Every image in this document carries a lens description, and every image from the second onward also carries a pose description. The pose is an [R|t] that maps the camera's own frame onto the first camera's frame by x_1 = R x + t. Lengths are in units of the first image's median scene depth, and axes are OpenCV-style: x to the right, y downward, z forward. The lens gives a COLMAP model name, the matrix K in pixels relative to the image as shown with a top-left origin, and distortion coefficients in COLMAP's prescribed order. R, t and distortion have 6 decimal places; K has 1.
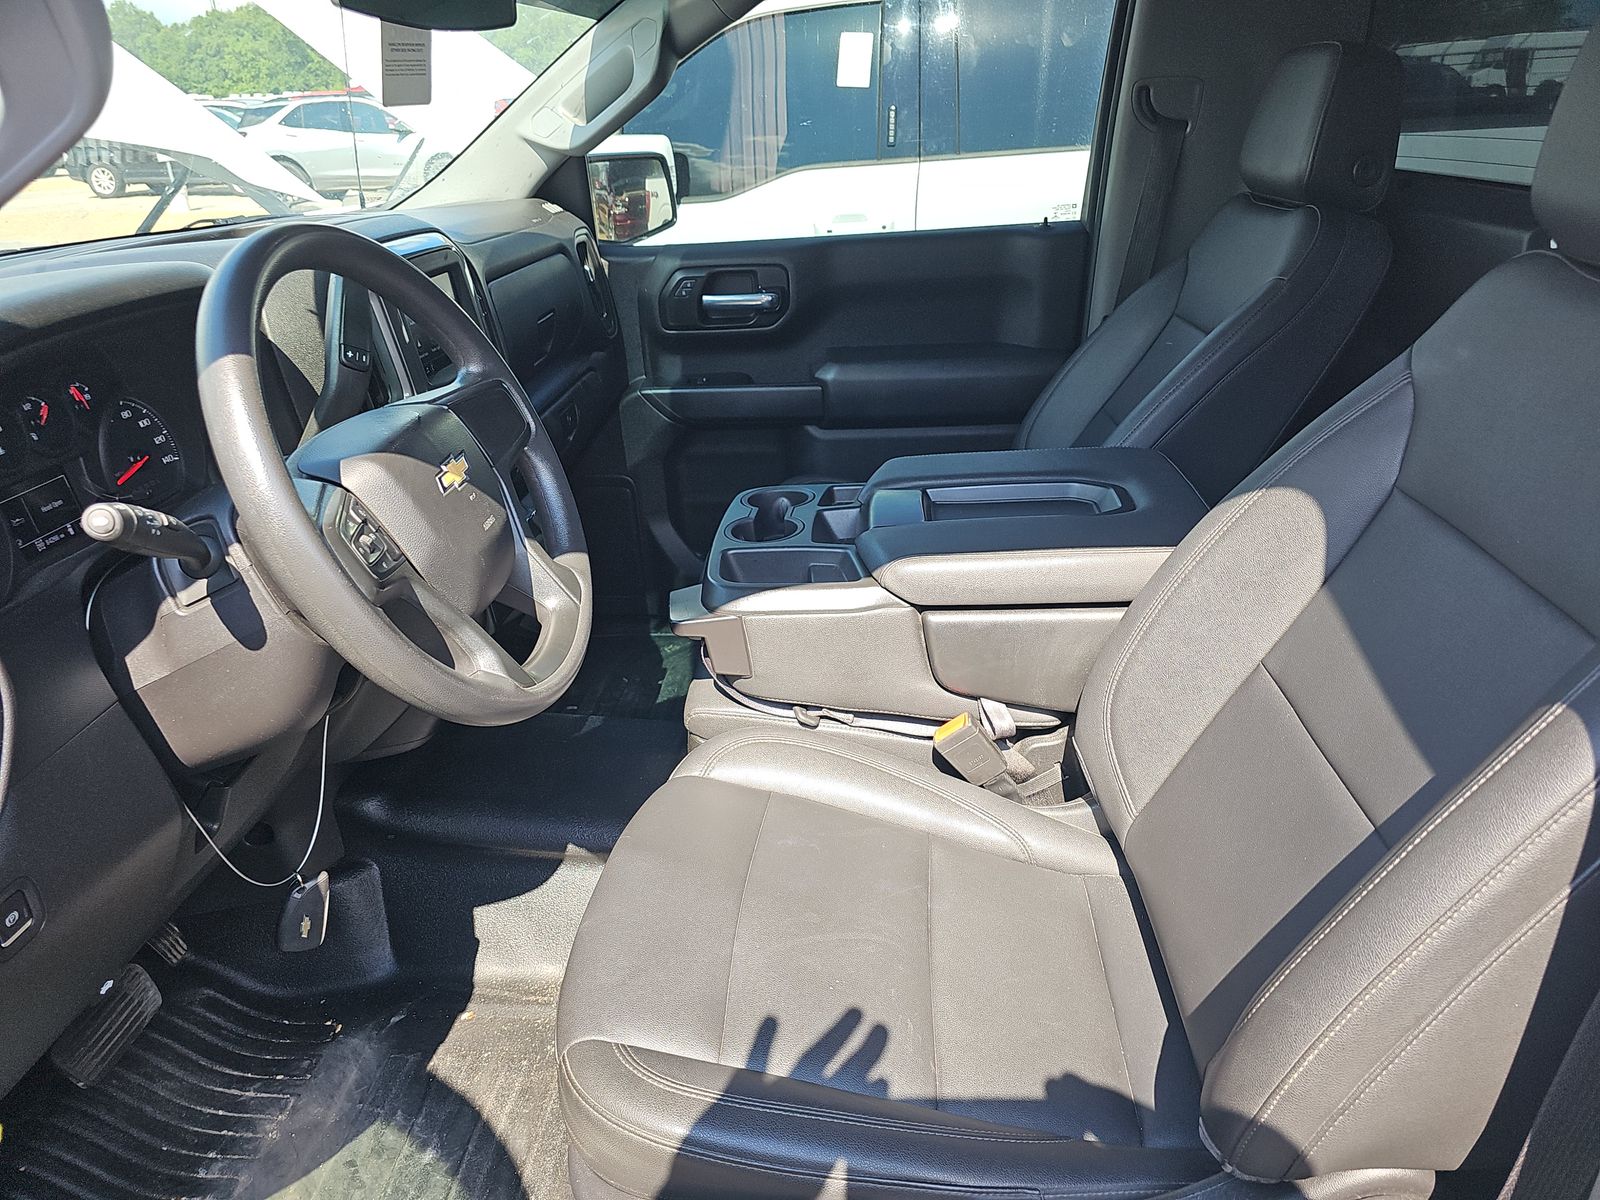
lens RADIAL K [[1076.9, 0, 800.3], [0, 1076.9, 596.6], [0, 0, 1]] dist [0.040790, -0.041288]
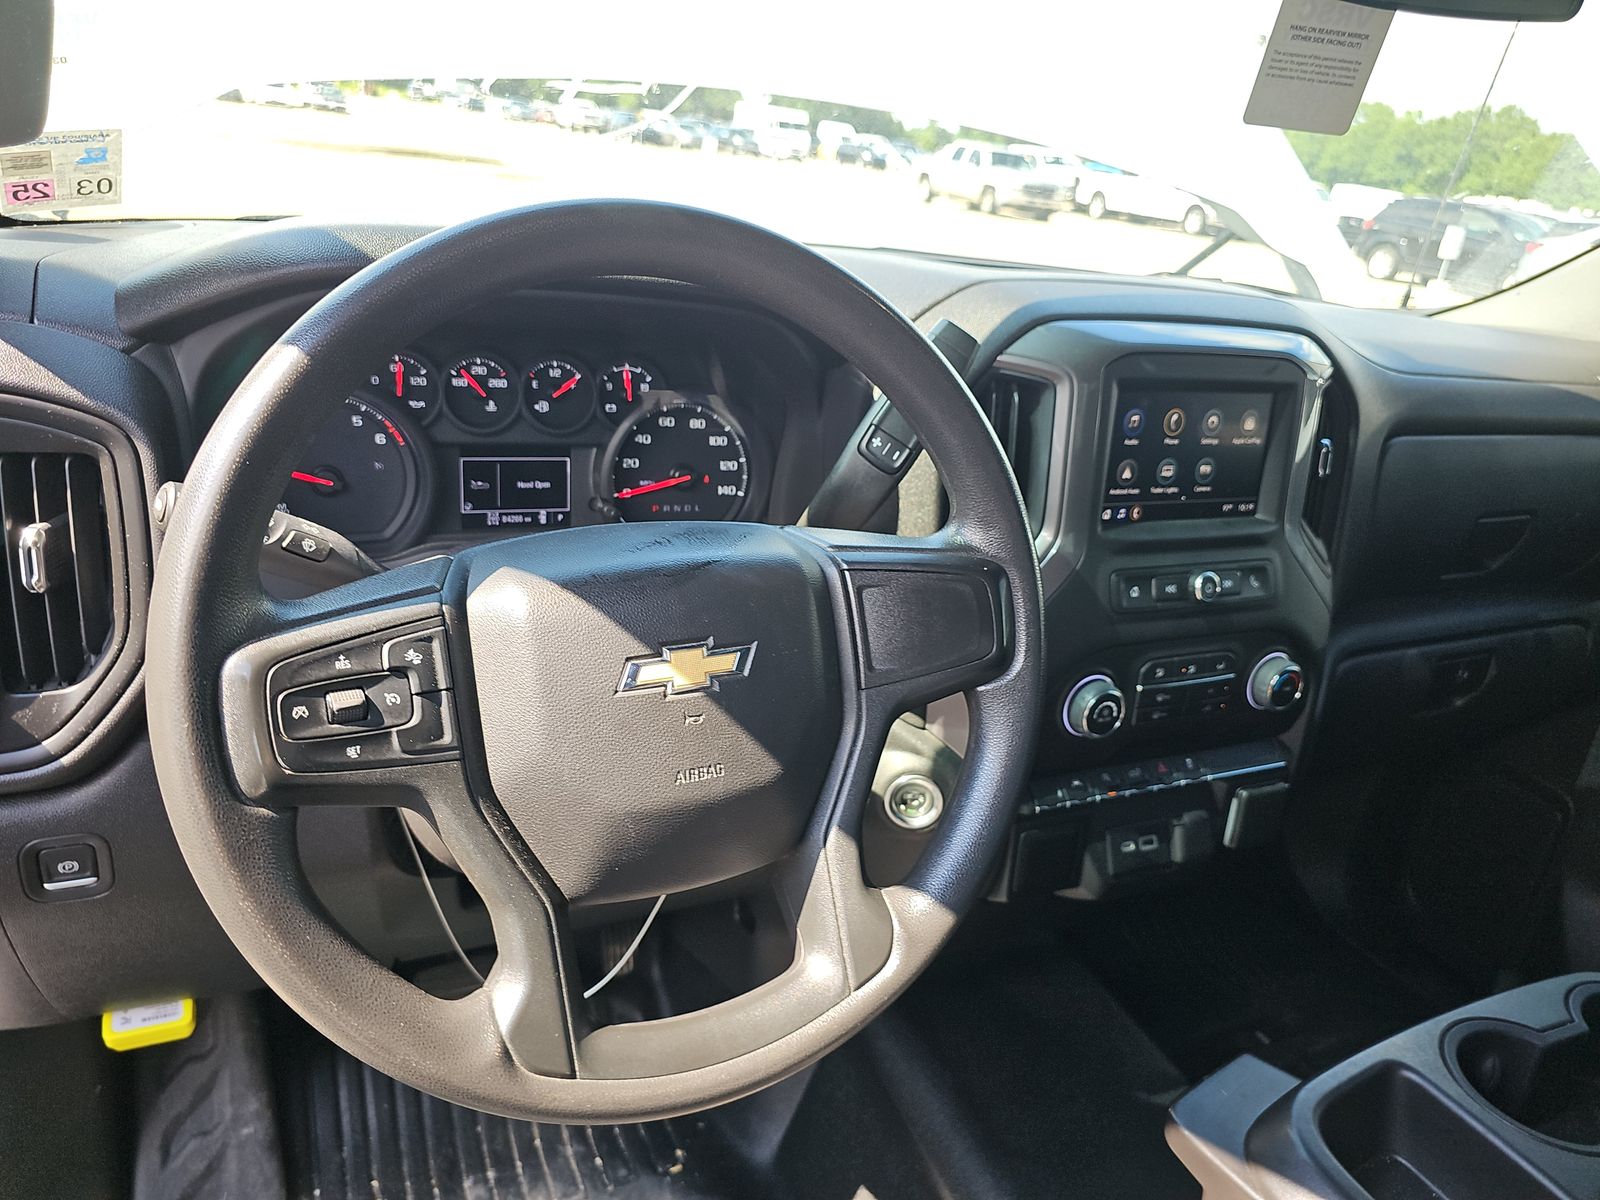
lens RADIAL K [[1076.9, 0, 800.3], [0, 1076.9, 596.6], [0, 0, 1]] dist [0.040790, -0.041288]
pose [[0.491758, 0.419786, -0.762859, 0.065167], [-0.478639, 0.862195, 0.165906, -0.143119], [0.727378, 0.283548, 0.624917, 0.363229]]
